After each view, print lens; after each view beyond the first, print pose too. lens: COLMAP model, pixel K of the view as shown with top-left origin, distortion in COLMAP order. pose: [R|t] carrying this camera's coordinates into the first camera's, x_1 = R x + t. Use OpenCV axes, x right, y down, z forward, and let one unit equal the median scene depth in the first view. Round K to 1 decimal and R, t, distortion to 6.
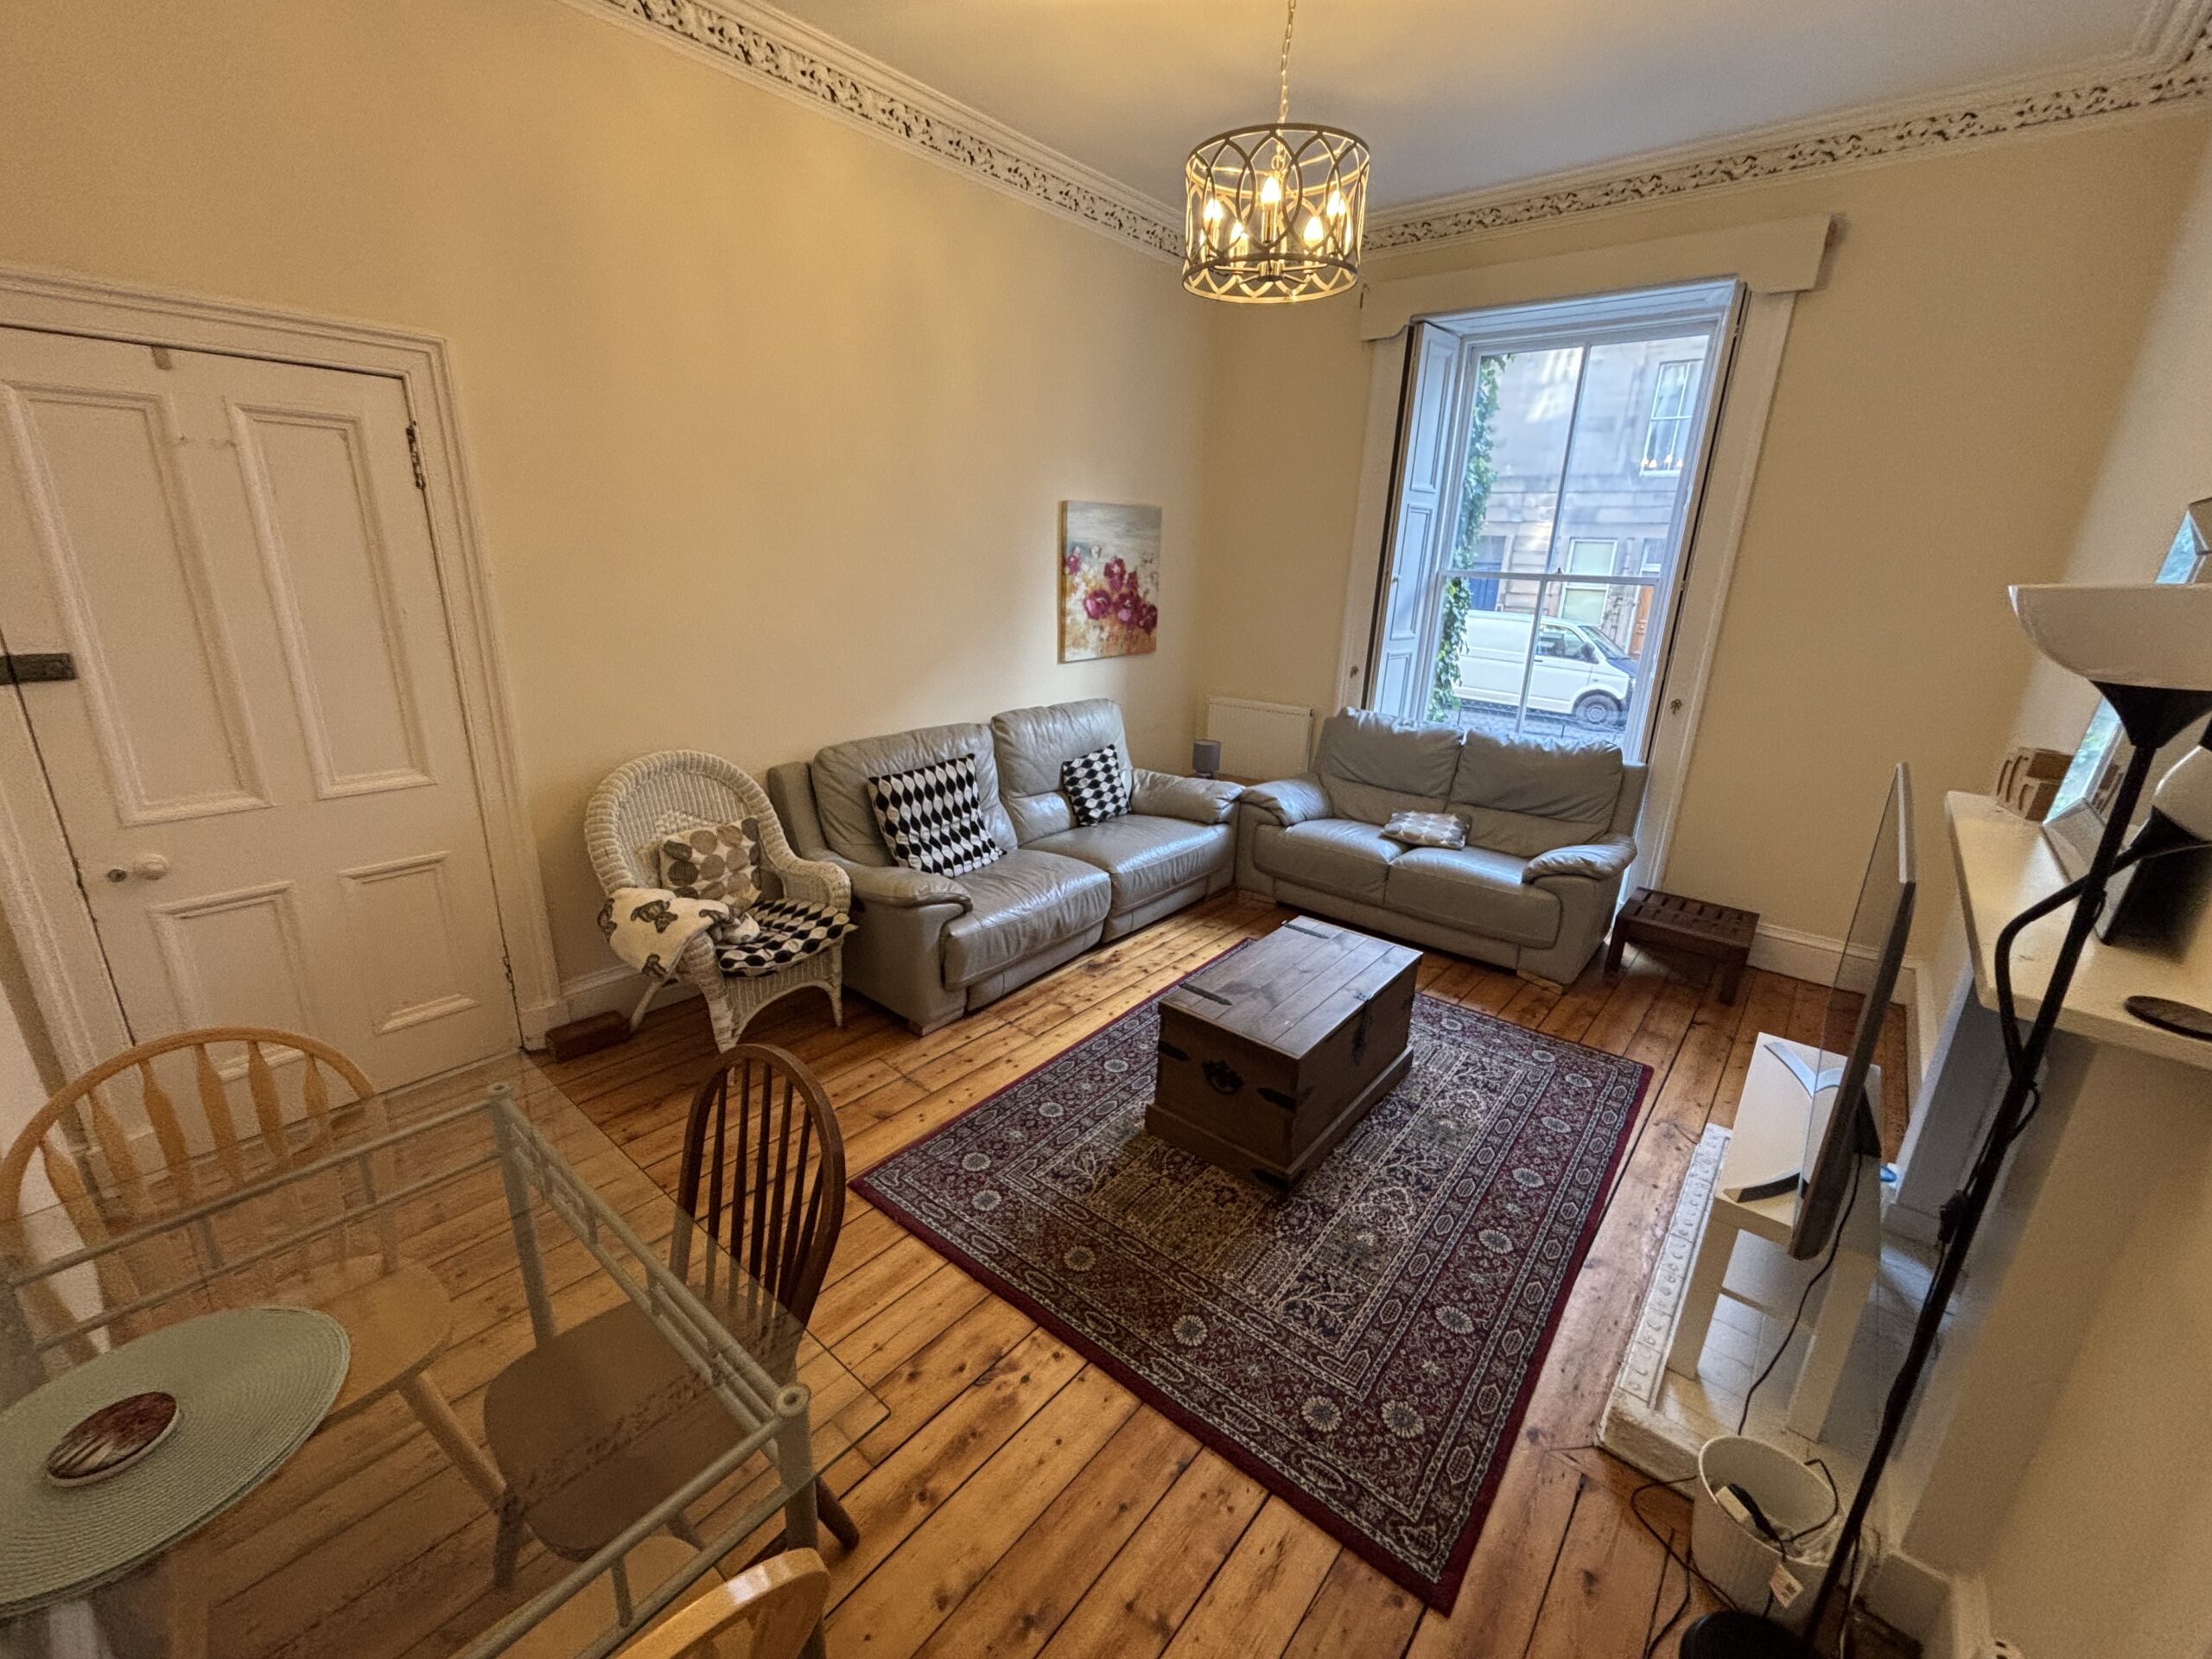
lens RADIAL K [[893.9, 0, 1101.3], [0, 893.9, 827.1], [0, 0, 1]] dist [0.000389, 0.000445]
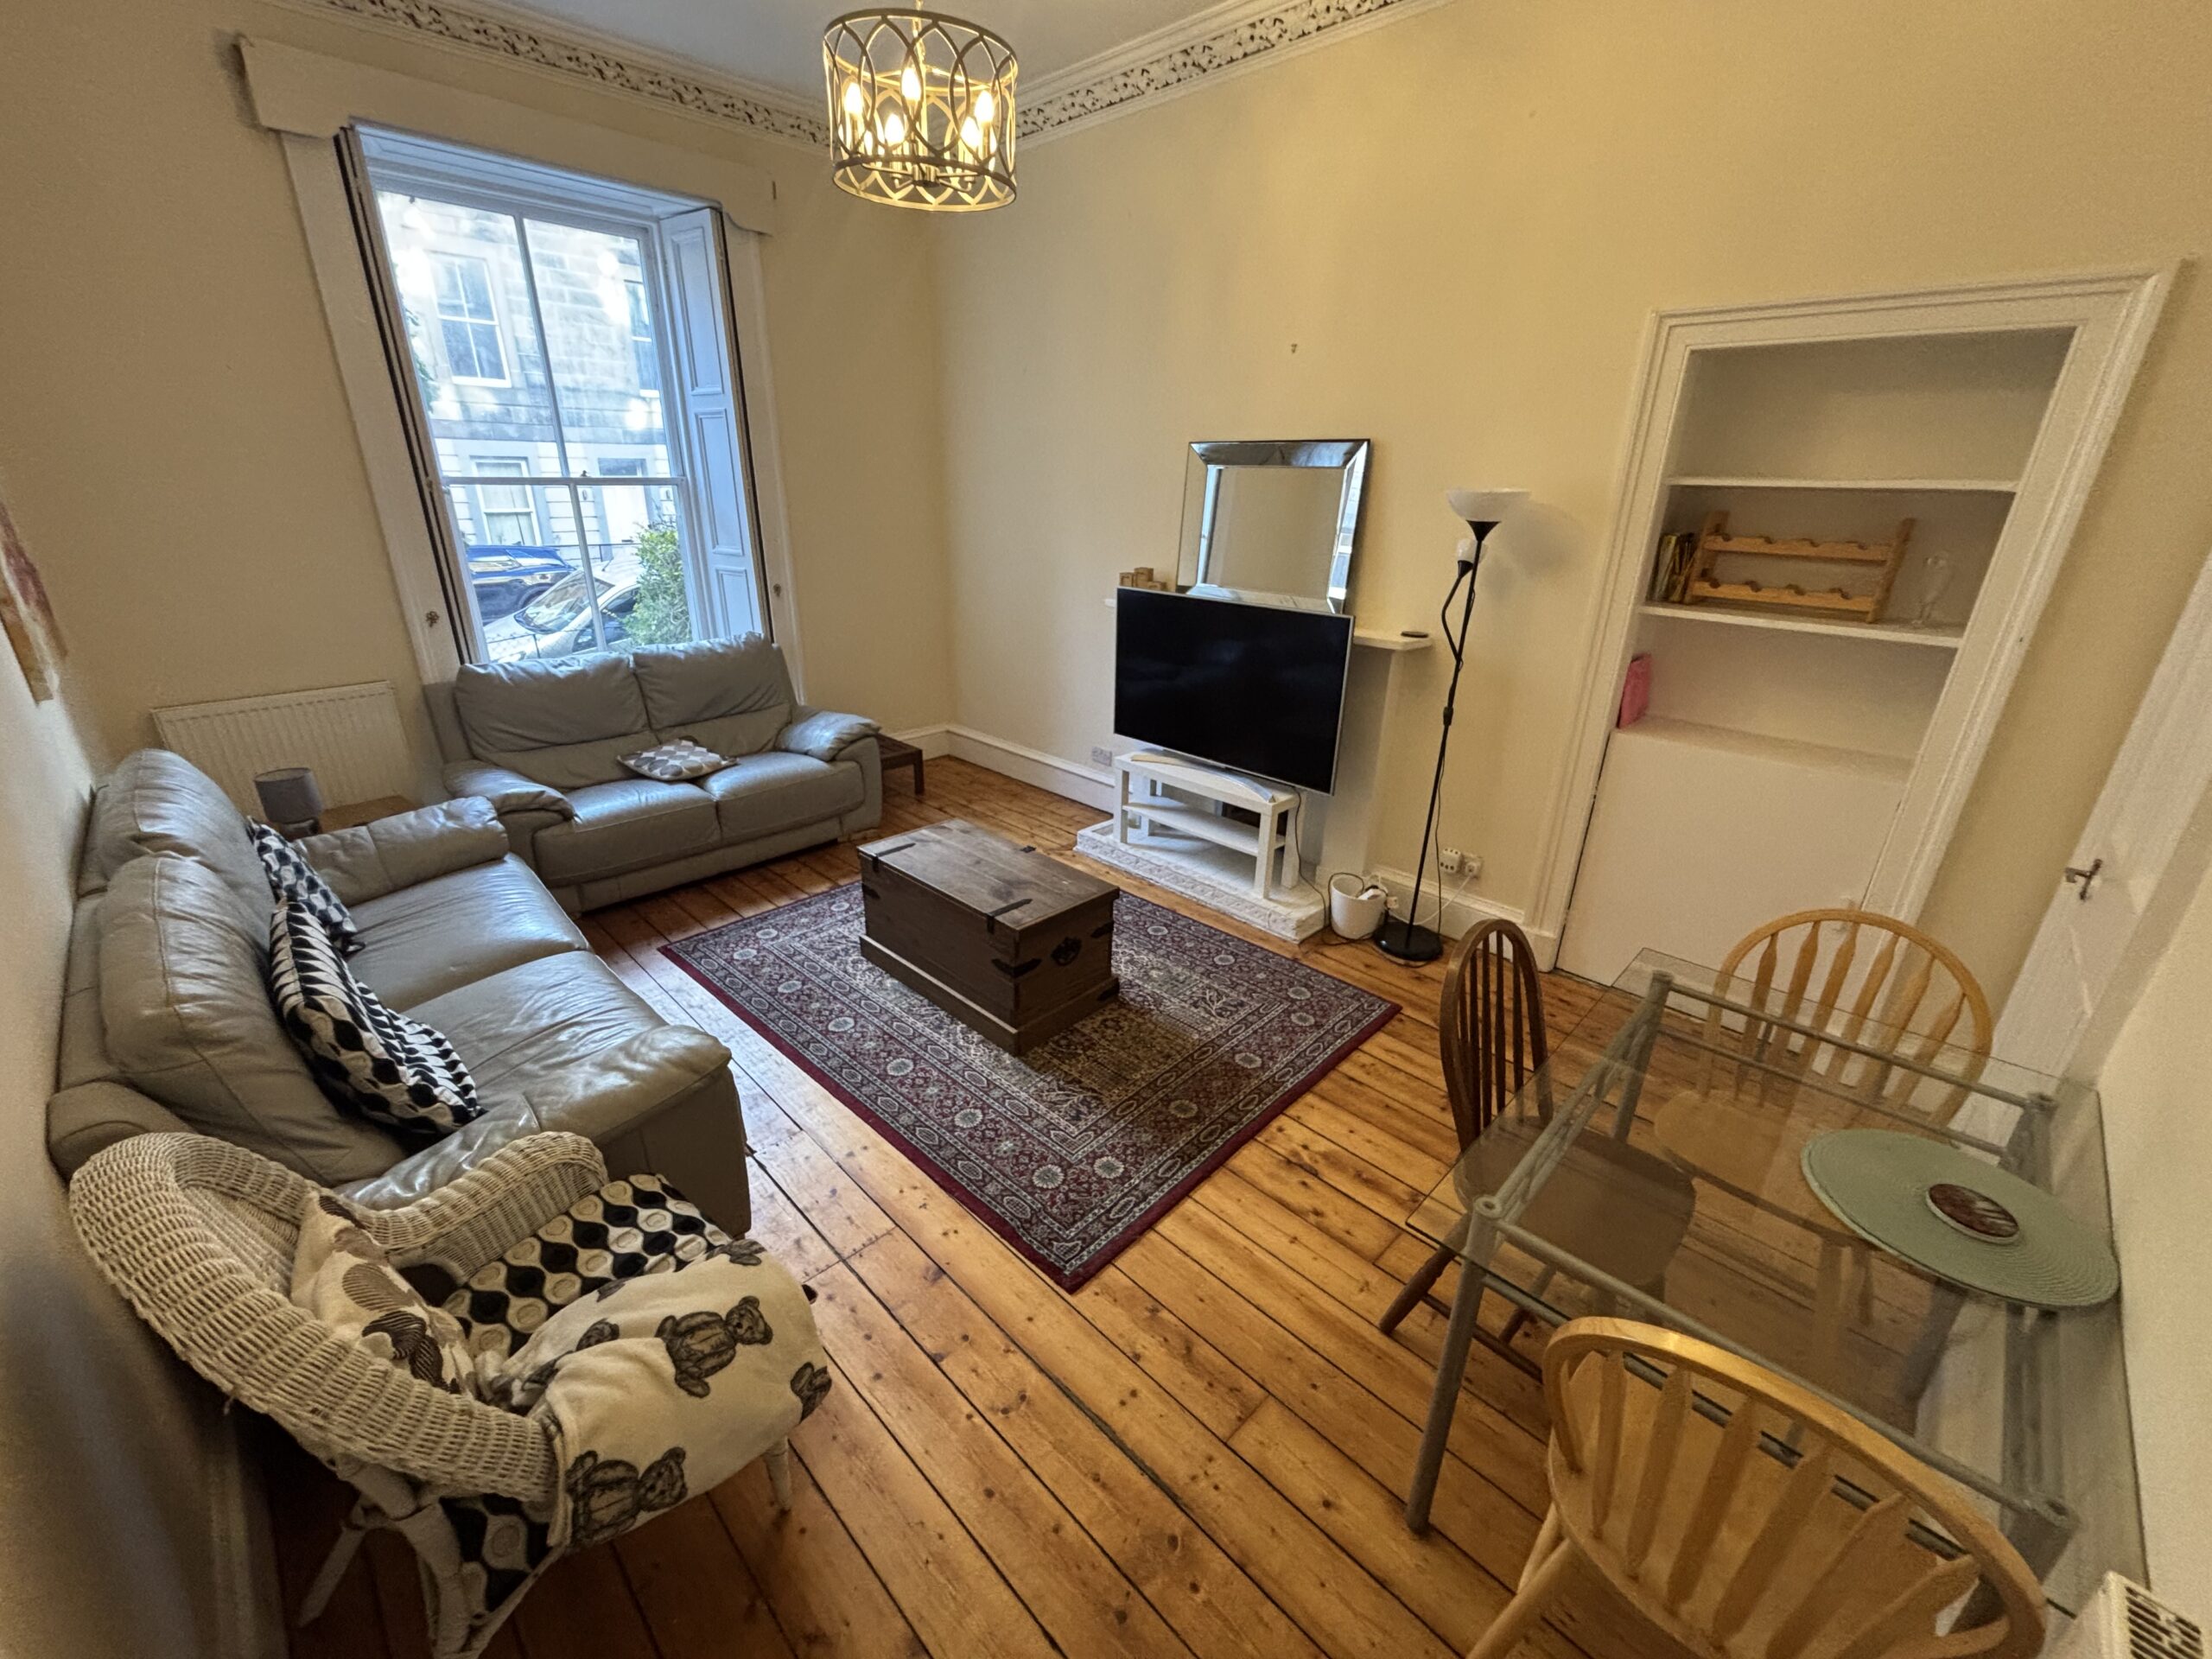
lens RADIAL K [[893.9, 0, 1095.9], [0, 893.9, 830.6], [0, 0, 1]] dist [0.000389, 0.000445]
pose [[0.083023, -0.394578, 0.915104, -0.682848], [0.278104, 0.890966, 0.358939, -0.206858], [-0.956956, 0.224694, 0.183705, 0.583658]]
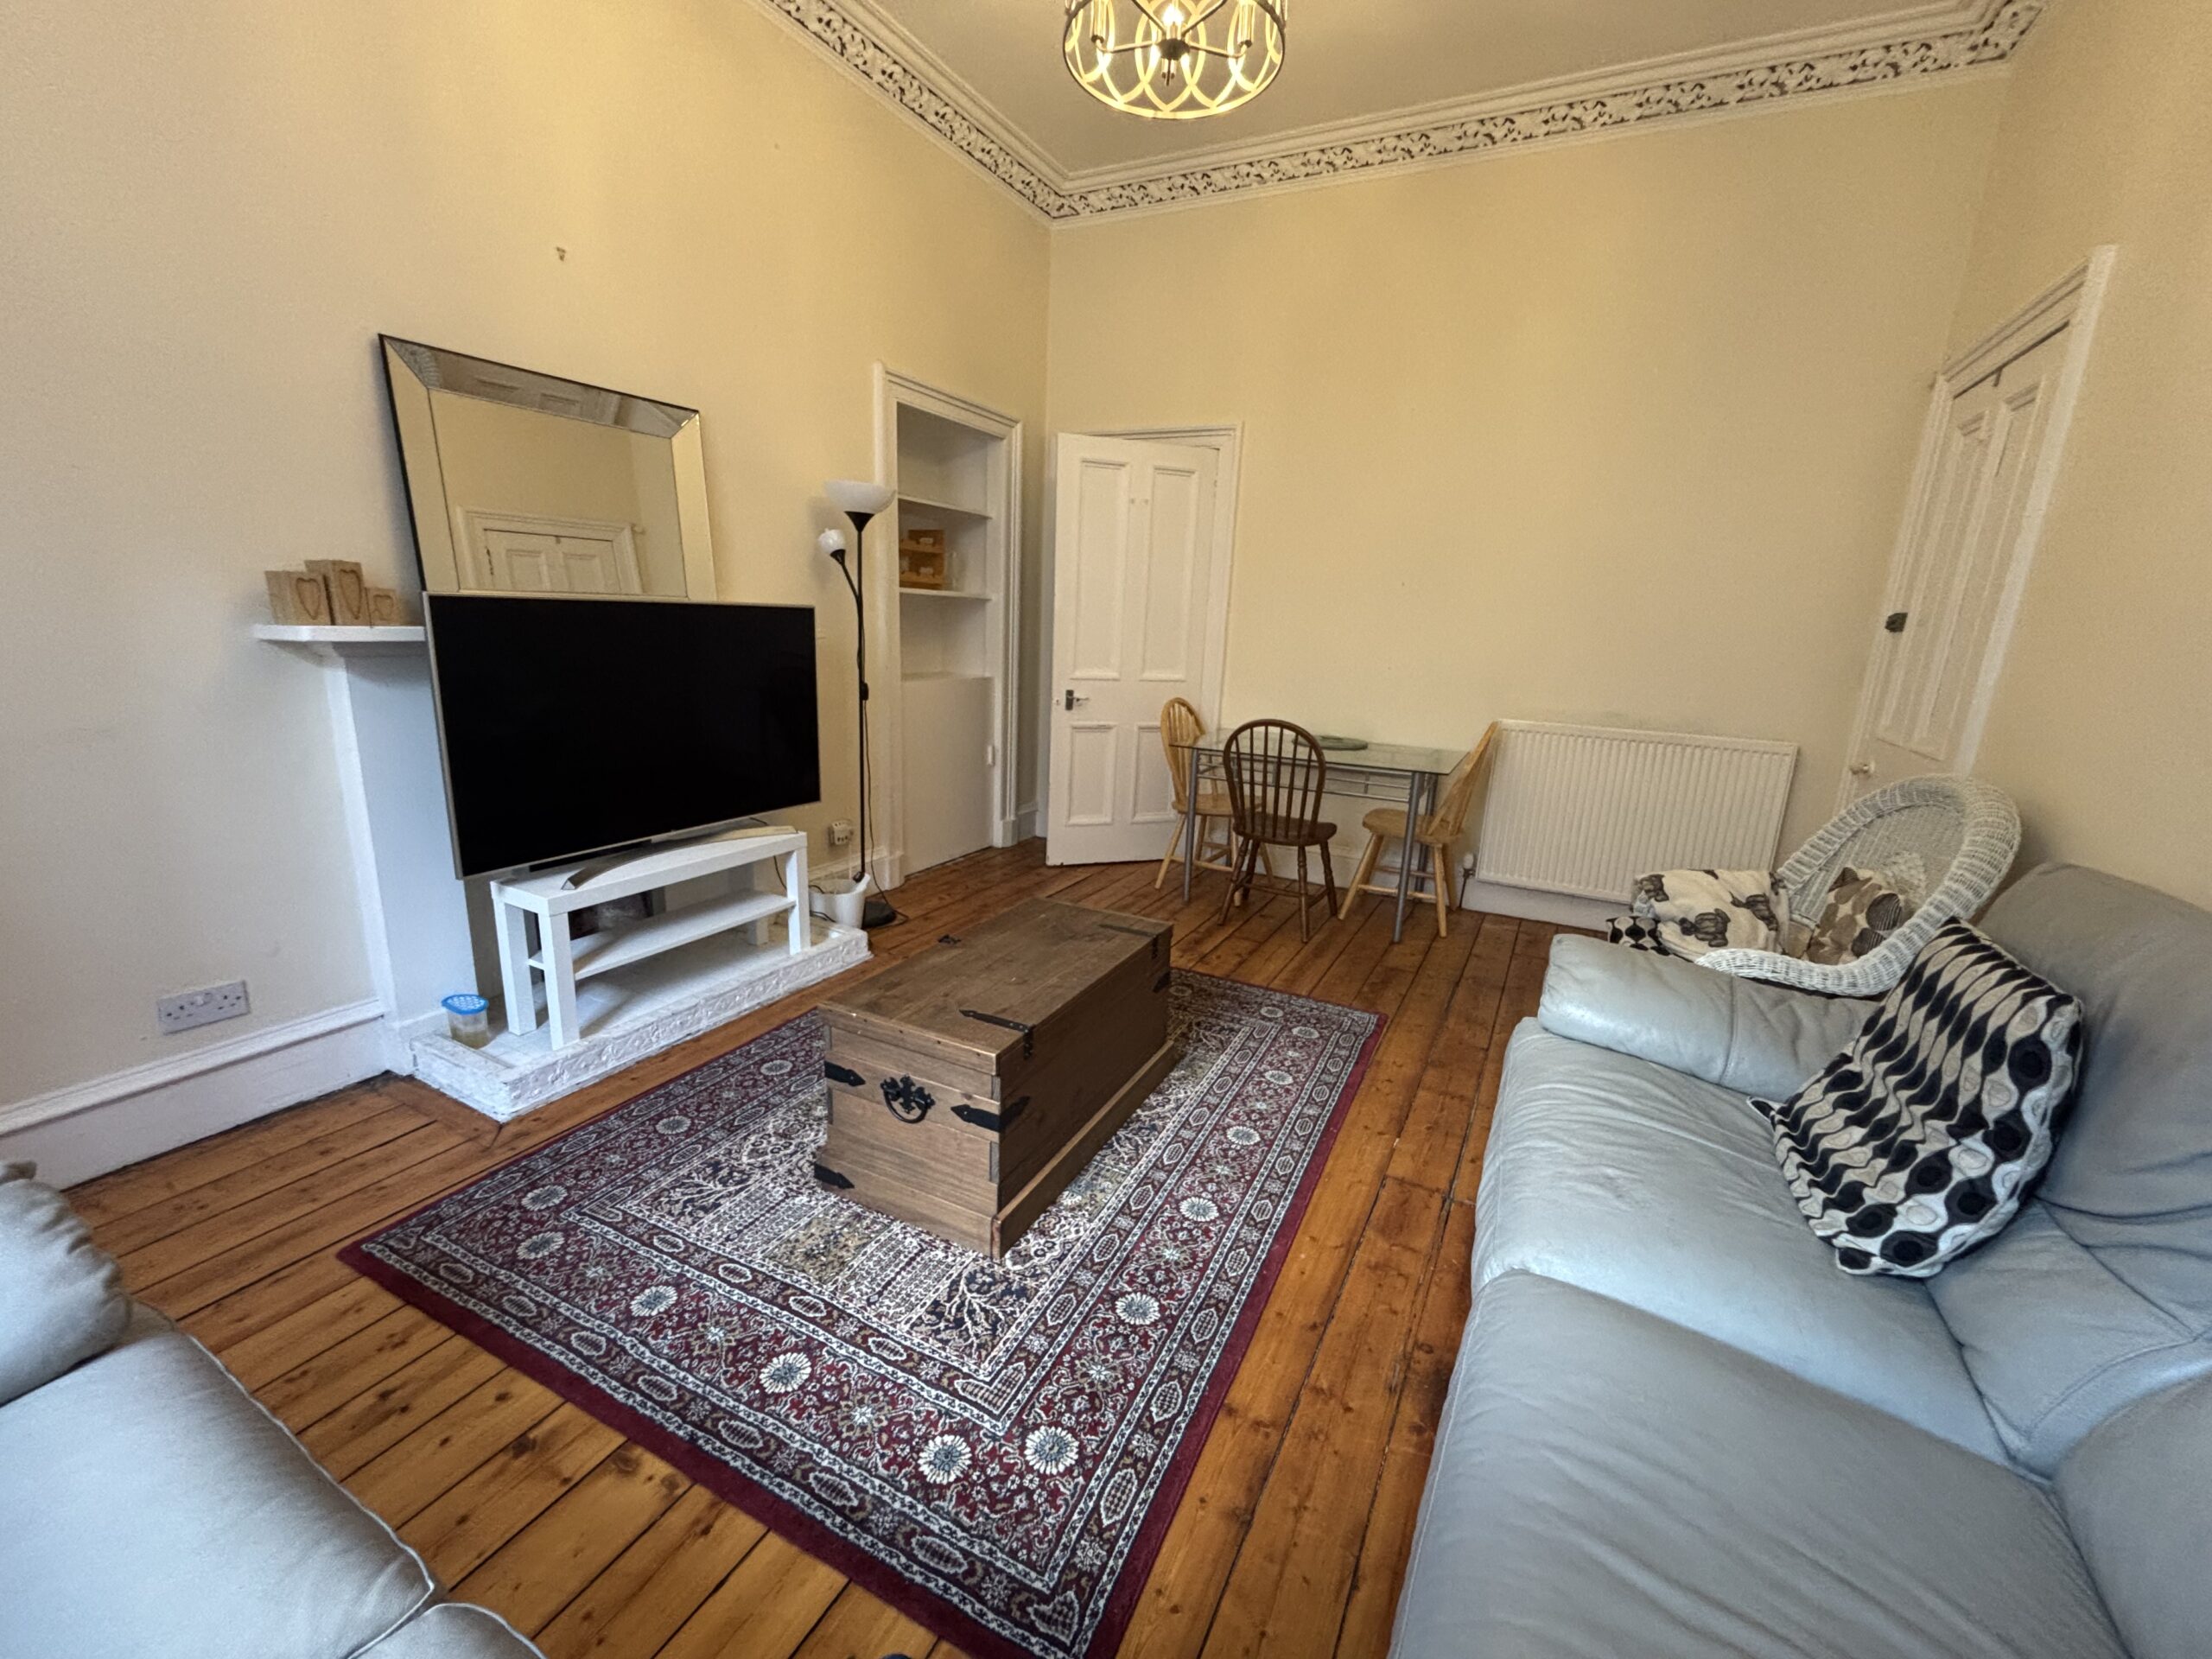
lens RADIAL K [[893.9, 0, 1109.2], [0, 893.9, 836.3], [0, 0, 1]] dist [0.000389, 0.000445]
pose [[-0.970429, -0.020790, -0.240491, 0.294069], [-0.142965, 0.852253, 0.503215, -0.295879], [0.194497, 0.522716, -0.830023, 1.432432]]
